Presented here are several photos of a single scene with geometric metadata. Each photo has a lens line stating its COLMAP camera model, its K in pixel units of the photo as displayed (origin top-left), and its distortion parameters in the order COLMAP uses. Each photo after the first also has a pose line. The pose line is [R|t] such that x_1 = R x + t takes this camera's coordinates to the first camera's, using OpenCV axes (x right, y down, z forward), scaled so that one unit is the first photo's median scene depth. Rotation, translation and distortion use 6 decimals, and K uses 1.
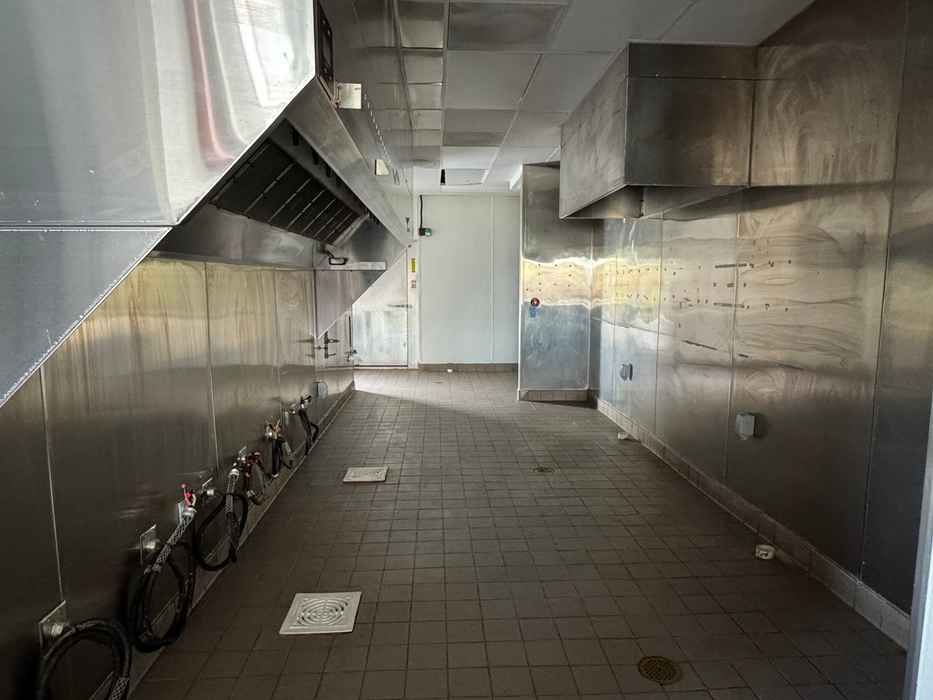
lens RADIAL K [[571.6, 0, 465.9], [0, 571.6, 349.3], [0, 0, 1]] dist [0.006988, -0.000091]
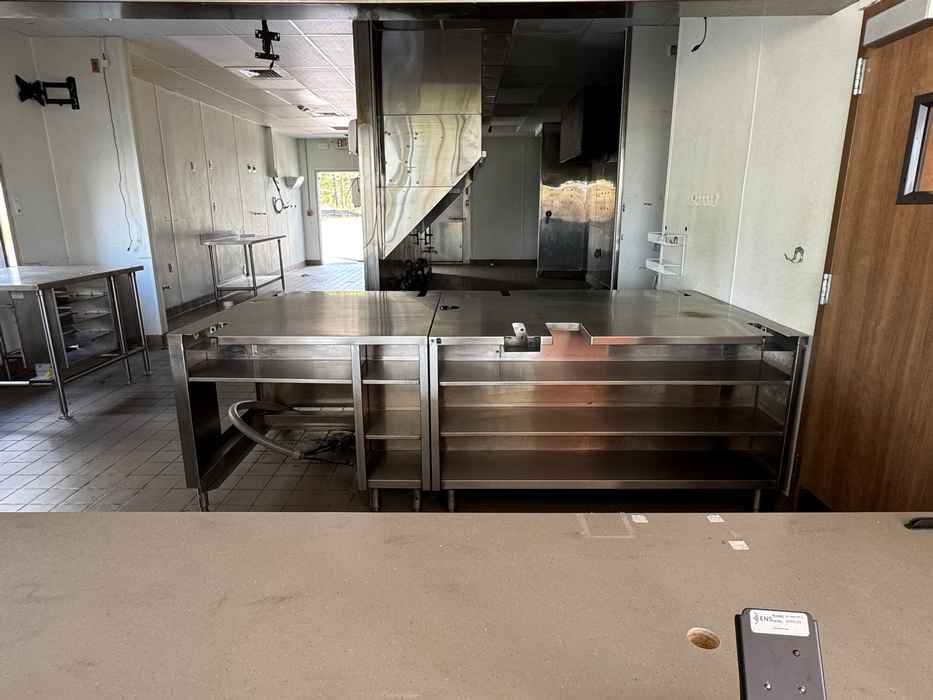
lens RADIAL K [[571.6, 0, 468.3], [0, 571.6, 355.1], [0, 0, 1]] dist [0.006988, -0.000091]
pose [[0.998627, 0.009543, -0.051508, -0.014489], [-0.002253, 0.990181, 0.139770, 0.081537], [0.052336, -0.139462, 0.988843, -0.606121]]
